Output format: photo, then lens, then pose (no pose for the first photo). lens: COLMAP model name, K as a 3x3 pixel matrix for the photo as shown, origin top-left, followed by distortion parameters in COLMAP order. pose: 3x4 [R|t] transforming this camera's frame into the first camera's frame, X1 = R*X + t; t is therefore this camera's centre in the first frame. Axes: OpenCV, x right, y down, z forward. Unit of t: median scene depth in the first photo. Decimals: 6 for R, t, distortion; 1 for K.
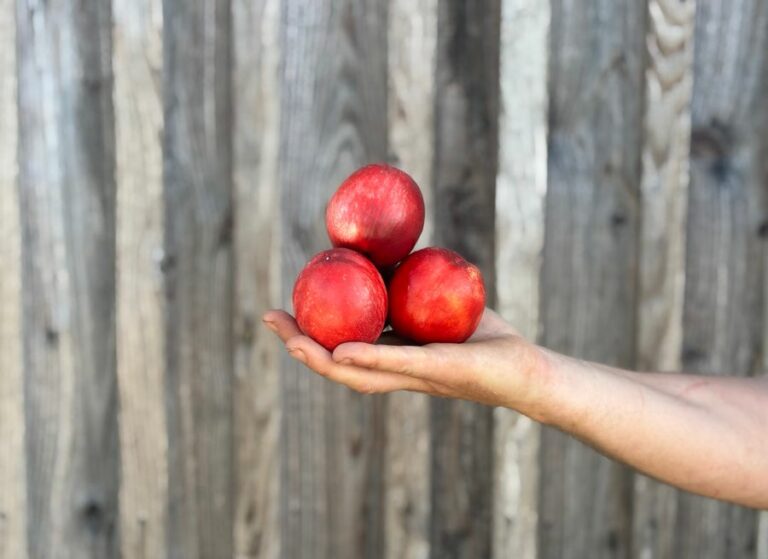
lens RADIAL K [[1205.3, 0, 384.0], [0, 1205.3, 279.5], [0, 0, 1]] dist [0.256793, -1.153320]
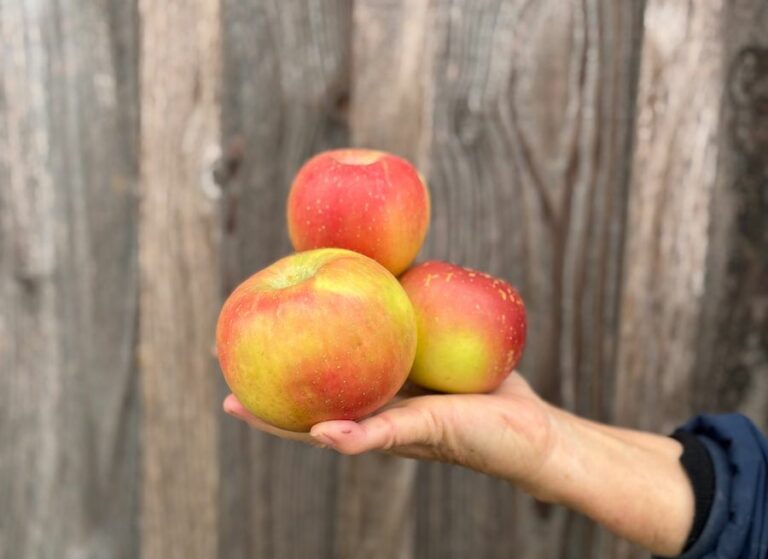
lens RADIAL K [[1205.3, 0, 384.0], [0, 1205.3, 279.5], [0, 0, 1]] dist [0.256793, -1.153320]
pose [[0.998074, 0.042021, -0.045645, -0.079307], [-0.037696, 0.995065, 0.091789, -0.015994], [0.049277, -0.089891, 0.994732, 0.444780]]
